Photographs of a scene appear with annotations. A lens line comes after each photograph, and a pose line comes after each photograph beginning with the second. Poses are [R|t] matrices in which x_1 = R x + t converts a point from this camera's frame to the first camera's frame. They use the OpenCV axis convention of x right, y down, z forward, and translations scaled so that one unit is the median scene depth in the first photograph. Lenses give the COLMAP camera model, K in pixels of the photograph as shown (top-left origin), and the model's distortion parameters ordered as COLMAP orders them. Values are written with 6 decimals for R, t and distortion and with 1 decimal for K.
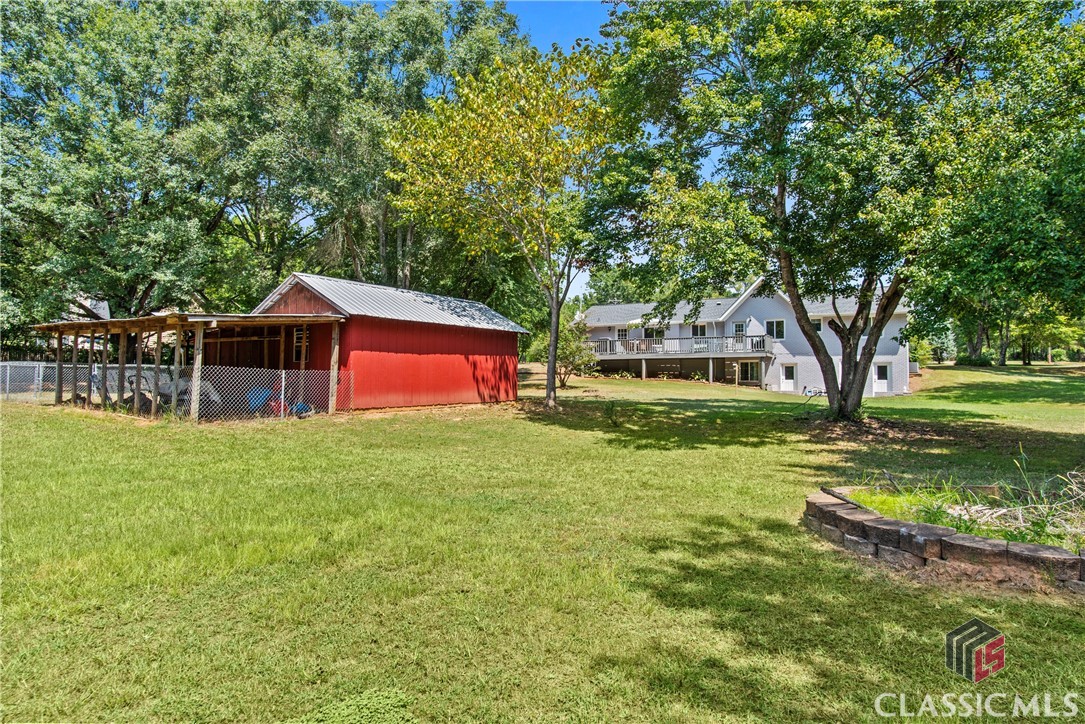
lens RADIAL K [[639.9, 0, 542.5], [0, 639.9, 362.0], [0, 0, 1]] dist [0.001043, 0.000512]
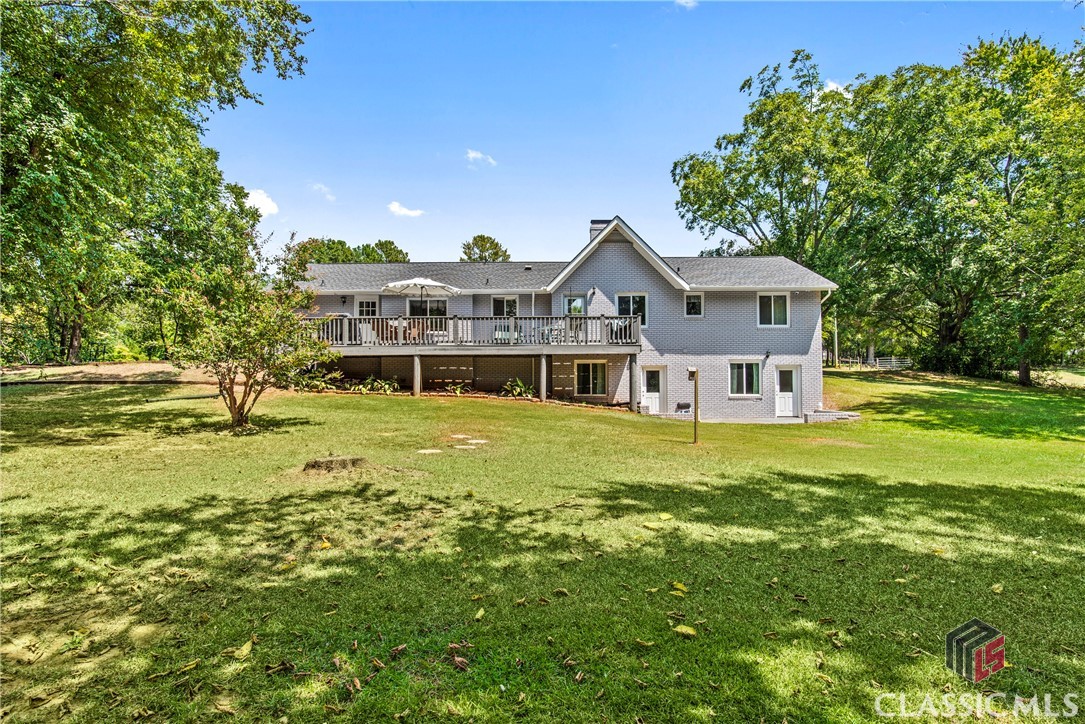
lens RADIAL K [[639.9, 0, 542.5], [0, 639.9, 362.0], [0, 0, 1]] dist [0.001043, 0.000512]
pose [[0.898872, 0.008251, 0.438133, 0.020905], [-0.009083, 0.999959, -0.000196, -0.000481], [-0.438116, -0.003803, 0.898910, 0.483347]]
